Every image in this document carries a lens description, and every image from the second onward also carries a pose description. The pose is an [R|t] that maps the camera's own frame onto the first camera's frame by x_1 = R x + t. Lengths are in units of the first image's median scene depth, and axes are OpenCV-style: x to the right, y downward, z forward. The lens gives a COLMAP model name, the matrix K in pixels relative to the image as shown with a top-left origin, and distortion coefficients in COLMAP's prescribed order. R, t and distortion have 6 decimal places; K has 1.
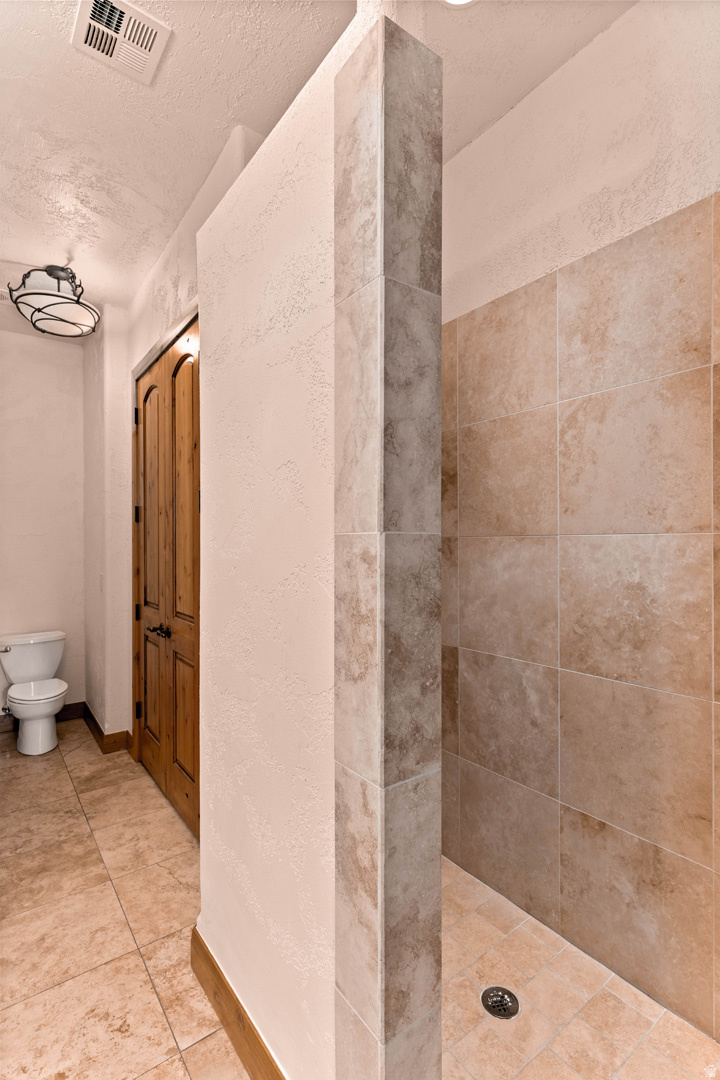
lens RADIAL K [[520.2, 0, 356.6], [0, 520.2, 544.2], [0, 0, 1]] dist [0.002022, -0.000717]
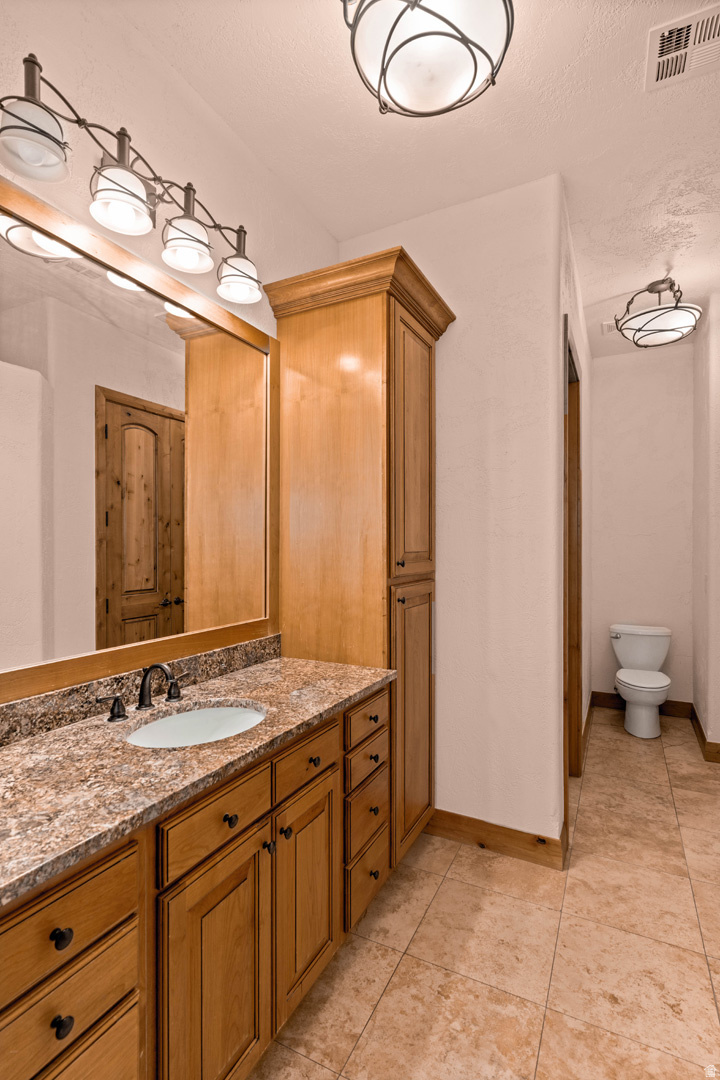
lens RADIAL K [[520.2, 0, 351.6], [0, 520.2, 538.0], [0, 0, 1]] dist [0.002022, -0.000717]
pose [[0.444583, -0.003232, -0.895732, 0.099484], [-0.005344, 0.999966, -0.006260, -0.001503], [0.895722, 0.007570, 0.444550, -0.025701]]
